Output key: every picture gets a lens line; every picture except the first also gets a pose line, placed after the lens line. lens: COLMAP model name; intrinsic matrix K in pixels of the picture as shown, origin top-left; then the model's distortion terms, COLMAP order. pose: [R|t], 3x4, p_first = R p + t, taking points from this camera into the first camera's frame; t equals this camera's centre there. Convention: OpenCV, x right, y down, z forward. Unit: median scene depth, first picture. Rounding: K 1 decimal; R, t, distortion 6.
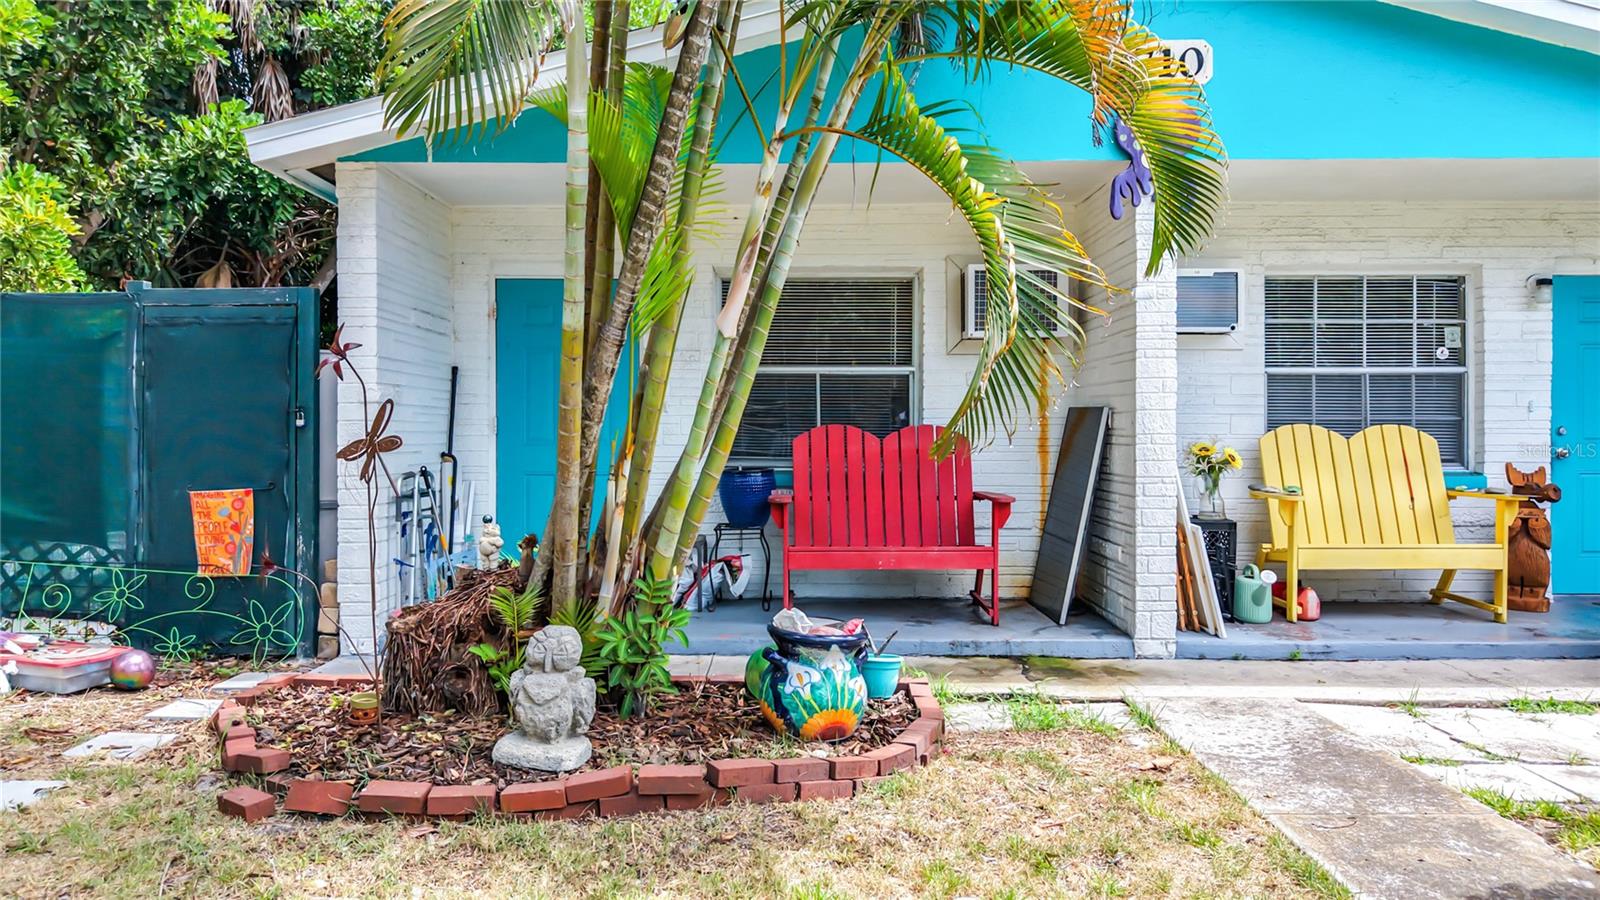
lens RADIAL K [[1105.3, 0, 780.6], [0, 1105.3, 436.1], [0, 0, 1]] dist [0.031912, -0.041304]
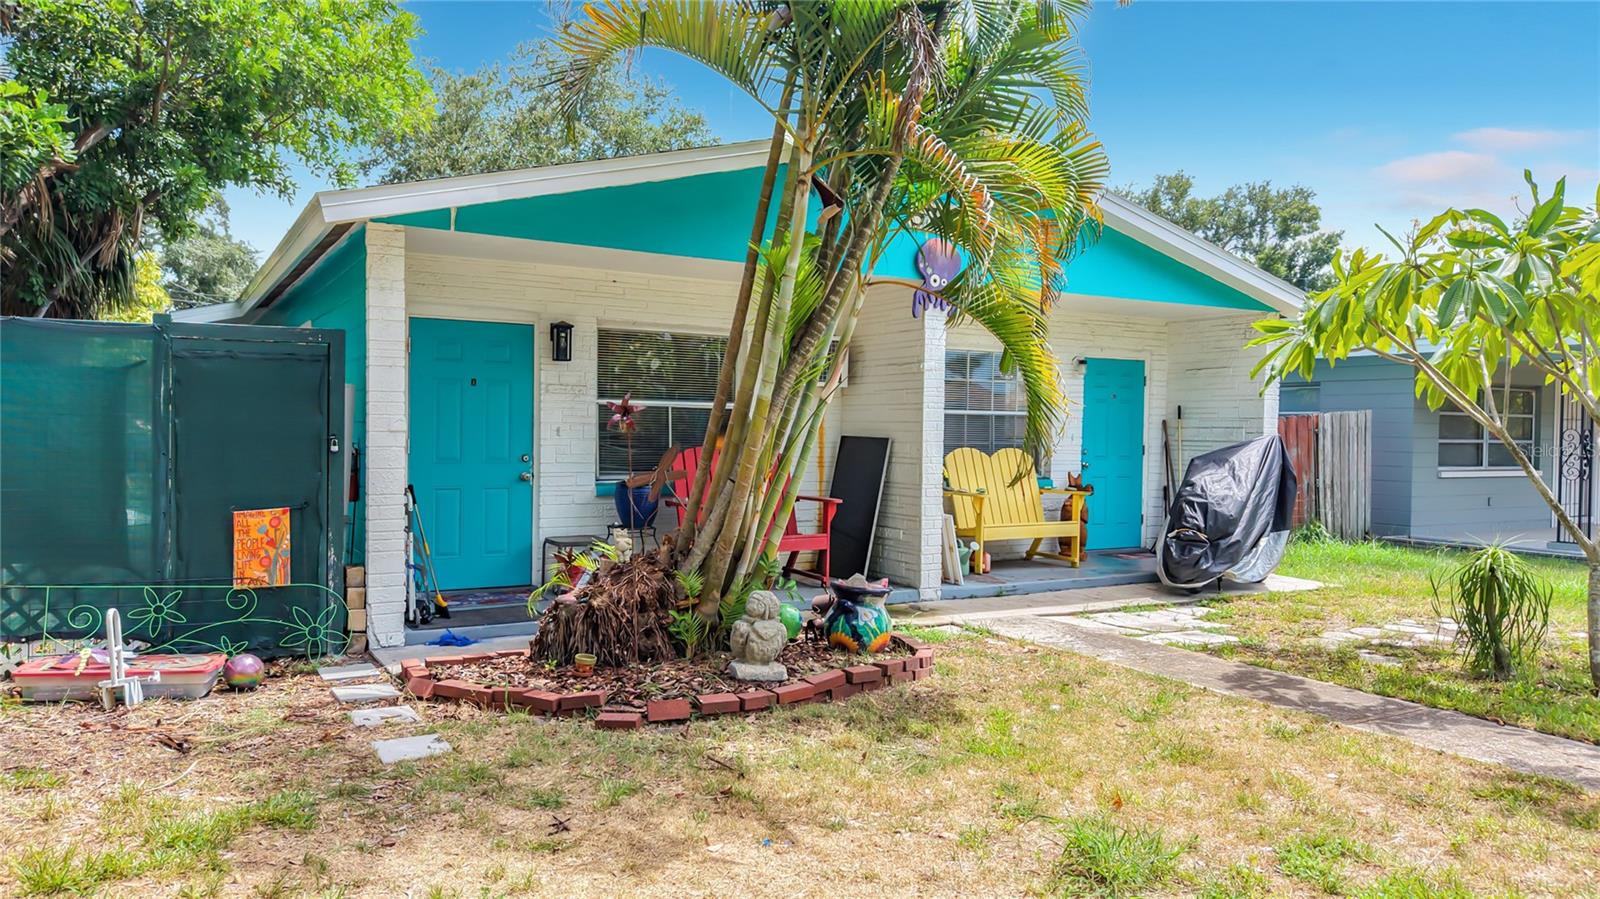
lens RADIAL K [[1105.3, 0, 812.1], [0, 1105.3, 451.5], [0, 0, 1]] dist [0.031912, -0.041304]
pose [[0.848373, 0.000567, 0.529399, -0.622853], [-0.009912, 0.999841, 0.014814, -0.030774], [-0.529306, -0.017815, 0.848244, -0.224408]]
